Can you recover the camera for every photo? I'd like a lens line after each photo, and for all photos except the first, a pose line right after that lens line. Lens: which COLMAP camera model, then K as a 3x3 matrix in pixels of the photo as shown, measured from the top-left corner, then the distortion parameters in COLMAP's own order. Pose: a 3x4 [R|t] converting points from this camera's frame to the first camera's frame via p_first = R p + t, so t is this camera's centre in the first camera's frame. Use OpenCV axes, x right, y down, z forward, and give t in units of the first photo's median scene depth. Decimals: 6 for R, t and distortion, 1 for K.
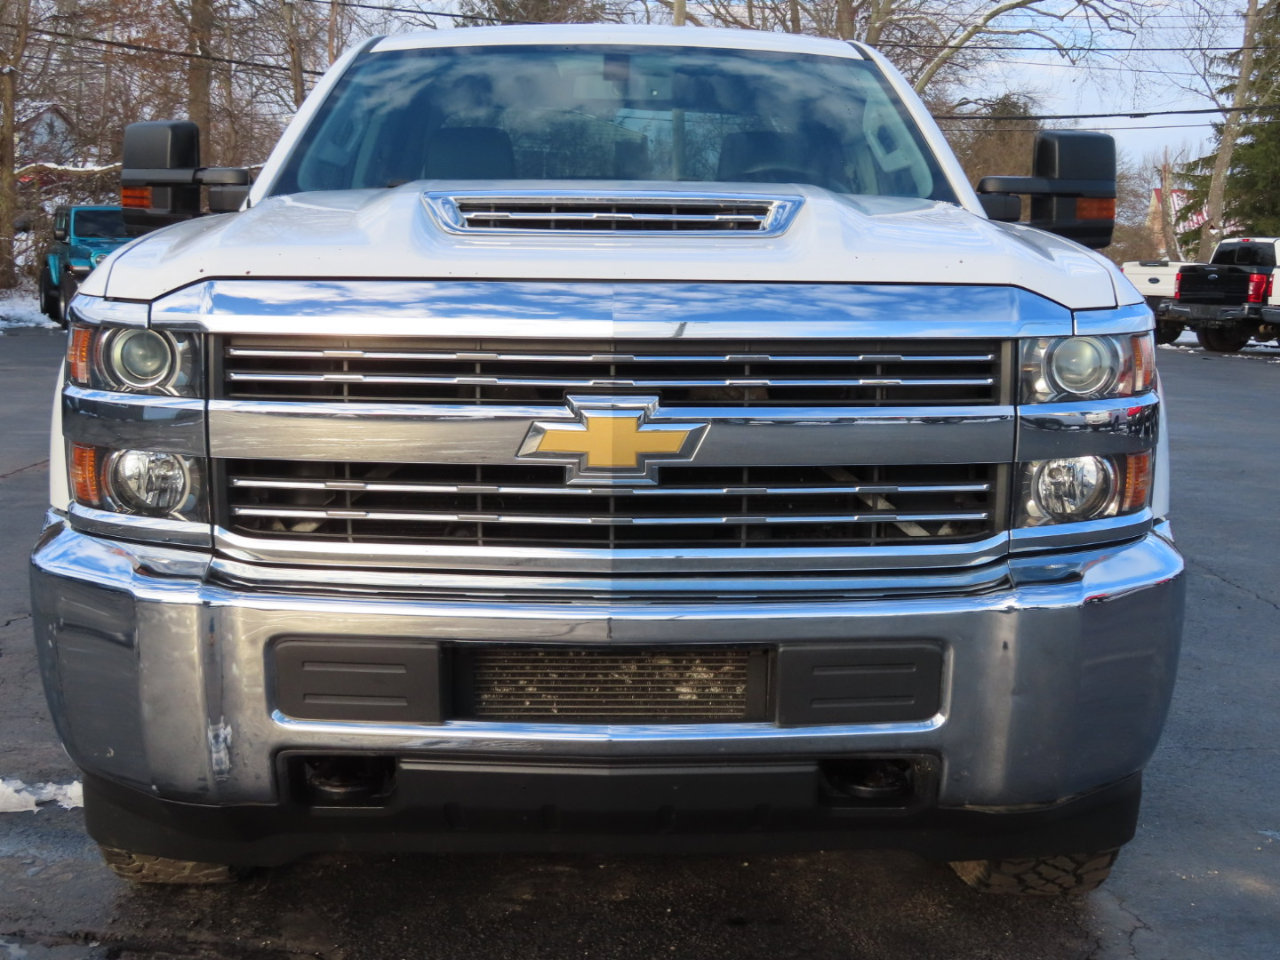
lens RADIAL K [[1522.8, 0, 640.0], [0, 1522.8, 480.0], [0, 0, 1]] dist [-0.051764, 0.019694]
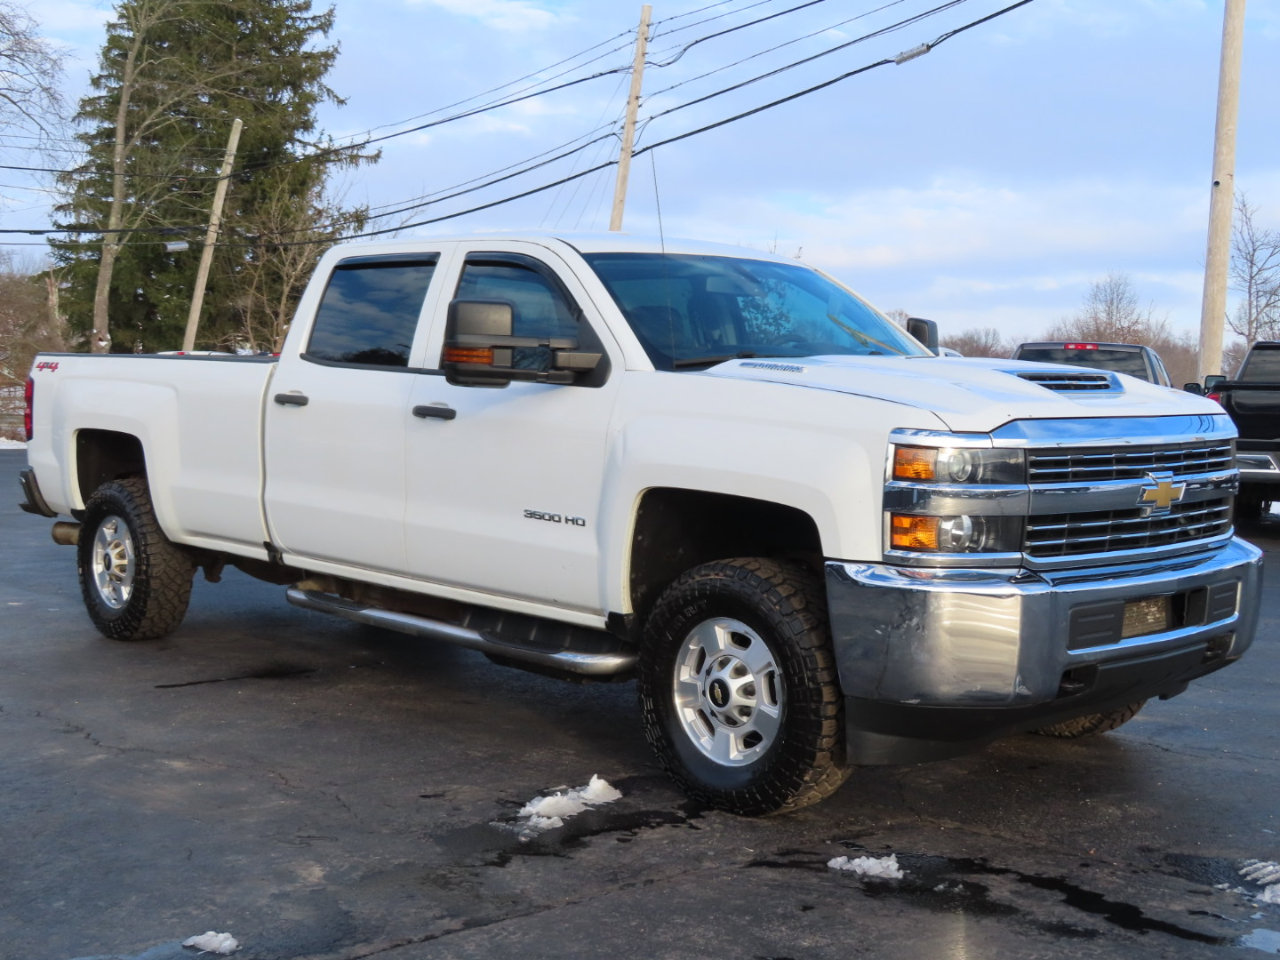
lens RADIAL K [[1522.8, 0, 640.0], [0, 1522.8, 480.0], [0, 0, 1]] dist [-0.051764, 0.019694]
pose [[0.764931, -0.049130, 0.642236, -1.832388], [0.096085, 0.994634, -0.038354, -0.031868], [-0.636906, 0.091047, 0.765547, -0.126118]]
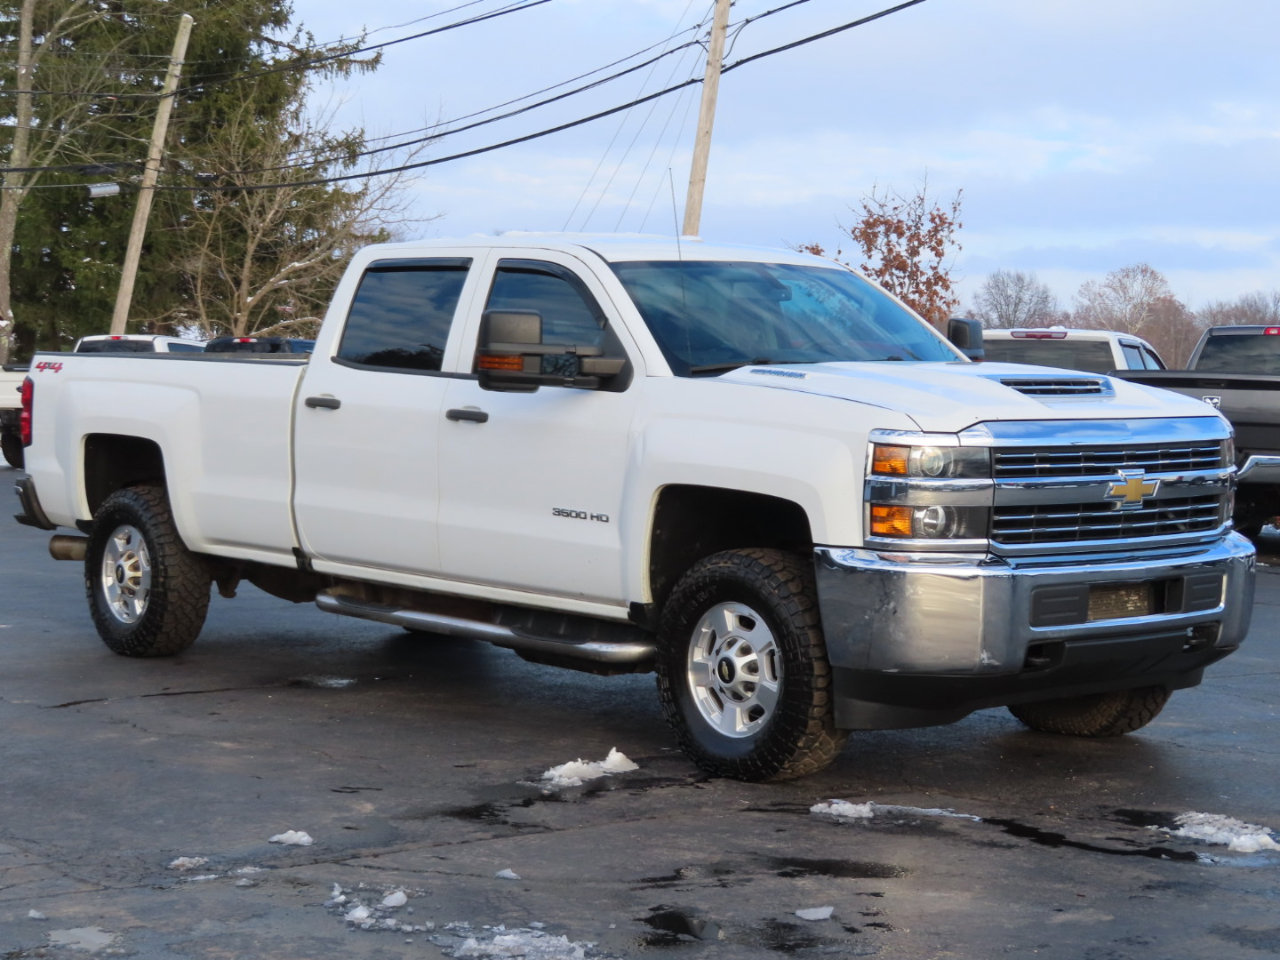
lens RADIAL K [[2185.4, 0, 640.0], [0, 2185.4, 480.0], [0, 0, 1]] dist [-0.025408, -0.134992]
pose [[0.795626, -0.038307, 0.604575, -2.485552], [0.092515, 0.993975, -0.058770, 0.081658], [-0.598682, 0.102691, 0.794377, -1.107025]]
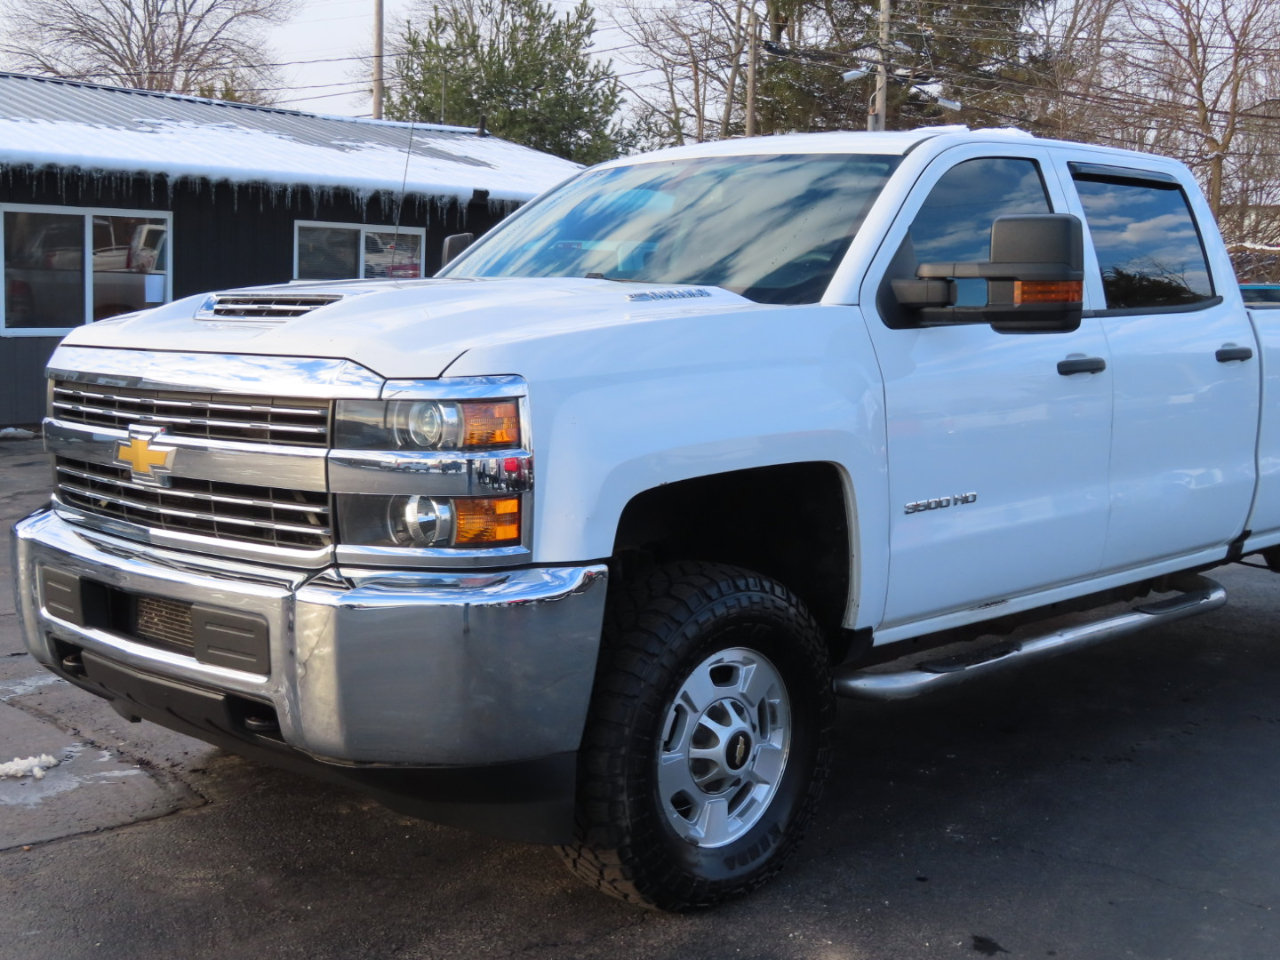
lens RADIAL K [[1877.6, 0, 640.0], [0, 1877.6, 480.0], [0, 0, 1]] dist [-0.033312, -0.017124]
pose [[0.716961, 0.060014, -0.694525, 1.387976], [-0.119636, 0.992099, -0.037774, 0.008022], [0.686771, 0.110172, 0.718476, -0.000193]]
